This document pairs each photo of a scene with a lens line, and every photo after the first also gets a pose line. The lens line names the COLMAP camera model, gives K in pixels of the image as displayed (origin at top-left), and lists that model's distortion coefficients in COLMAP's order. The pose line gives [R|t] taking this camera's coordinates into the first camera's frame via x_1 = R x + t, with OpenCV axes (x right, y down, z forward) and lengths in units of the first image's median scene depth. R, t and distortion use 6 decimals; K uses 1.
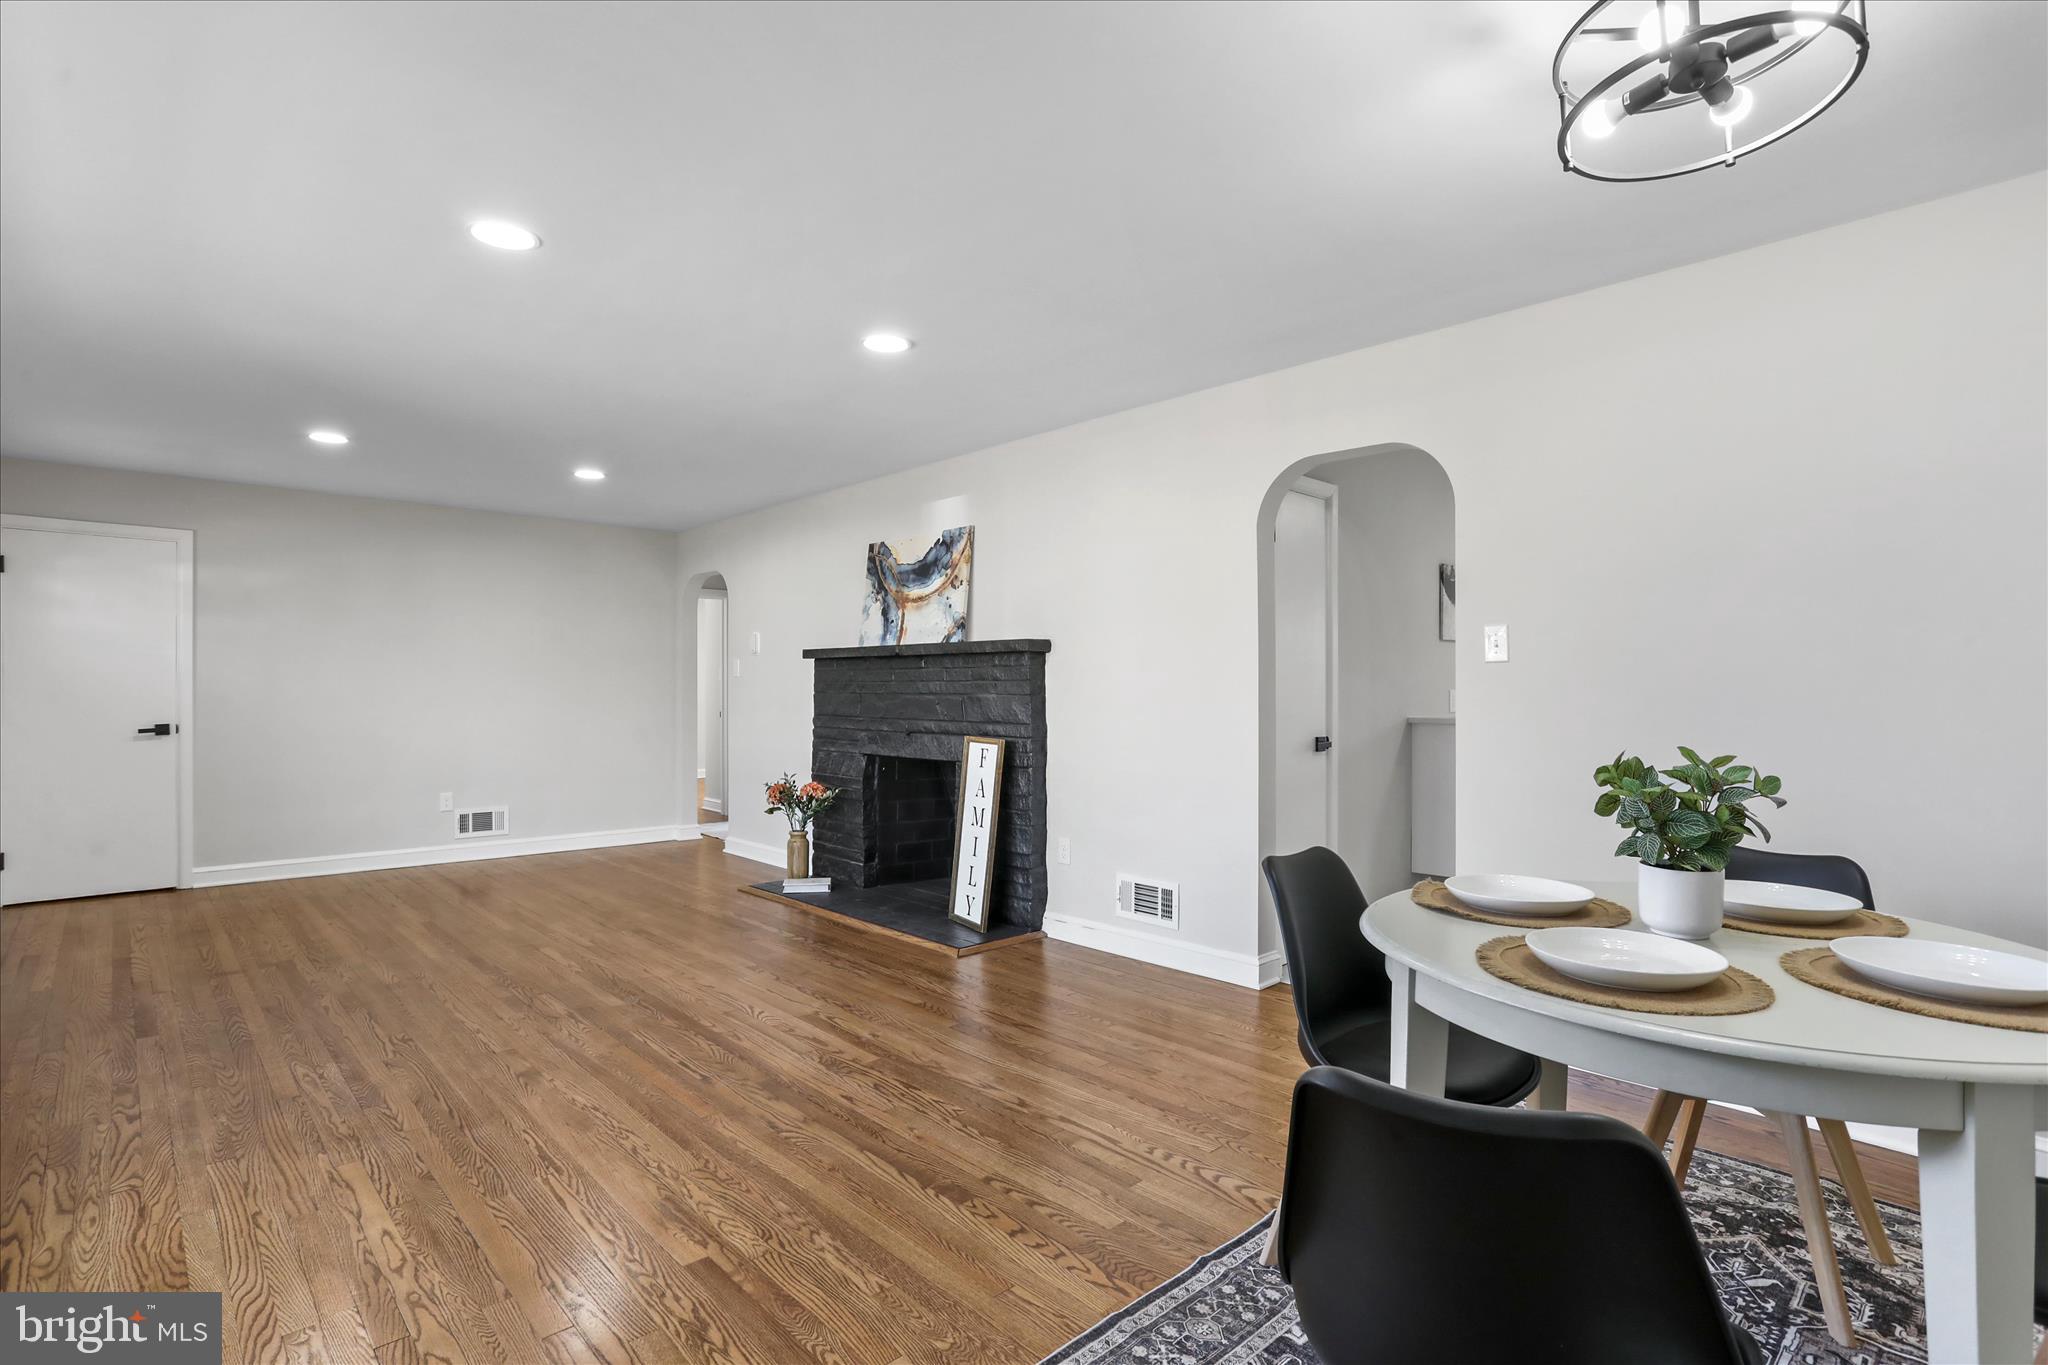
lens RADIAL K [[1023.1, 0, 1023.9], [0, 1023.1, 687.9], [0, 0, 1]] dist [-0.001139, 0.004478]
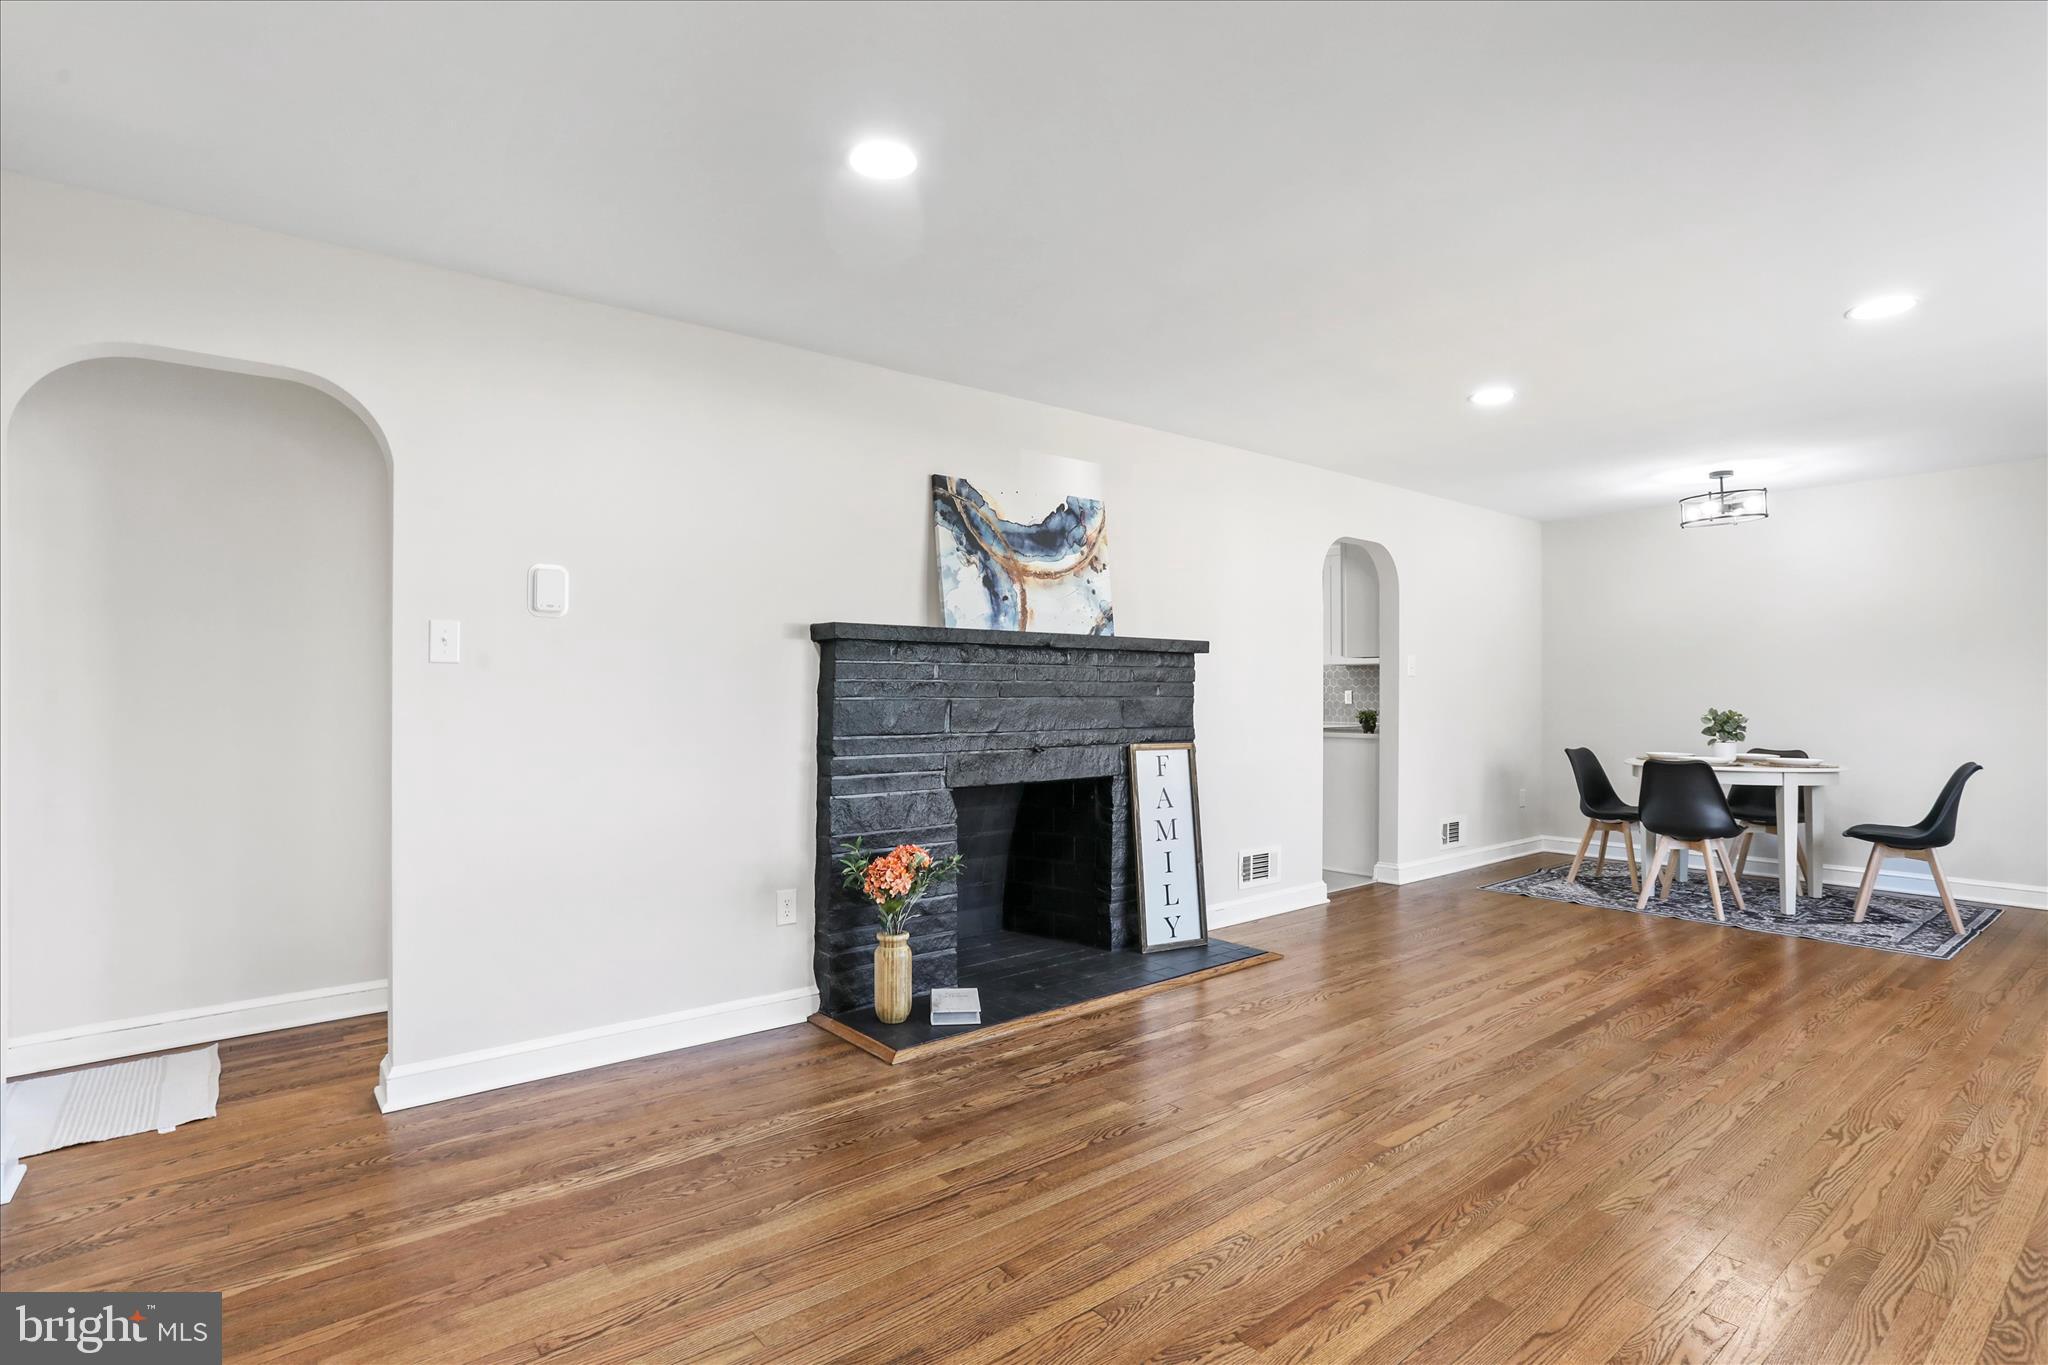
lens RADIAL K [[1023.1, 0, 1018.9], [0, 1023.1, 698.1], [0, 0, 1]] dist [-0.001139, 0.004478]
pose [[0.052691, -0.007807, 0.998580, -0.899509], [-0.001076, 0.999968, 0.007875, 0.000450], [-0.998610, -0.001489, 0.052681, 1.002431]]
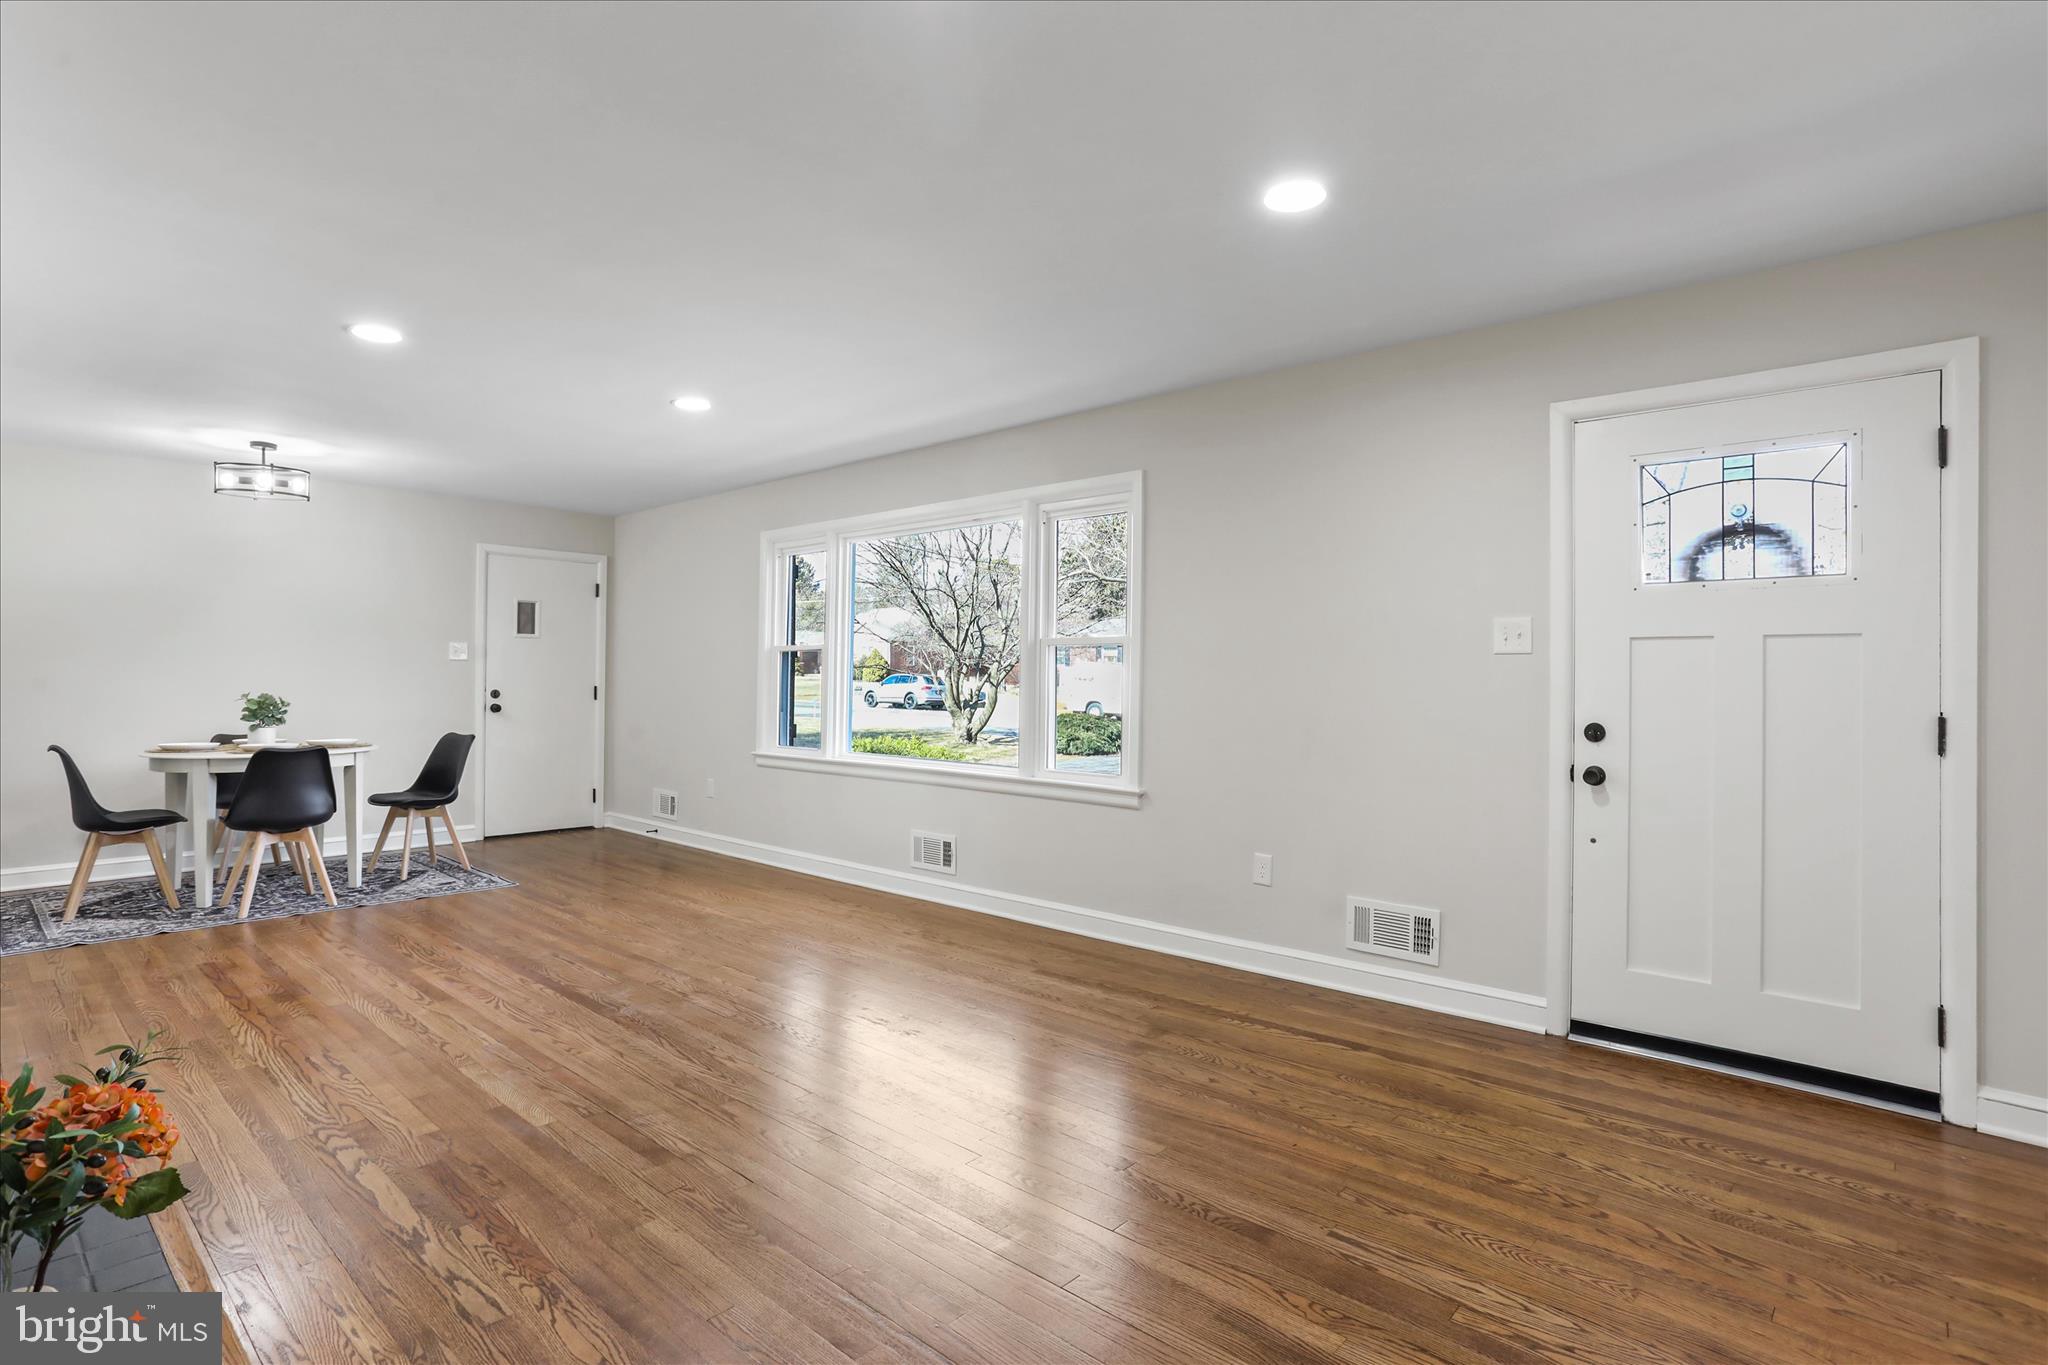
lens RADIAL K [[1023.1, 0, 1025.1], [0, 1023.1, 672.8], [0, 0, 1]] dist [-0.001139, 0.004478]
pose [[-0.996267, -0.009730, -0.085776, -0.469738], [-0.008915, 0.999911, -0.009880, 0.003151], [0.085864, -0.009078, -0.996265, 1.393582]]
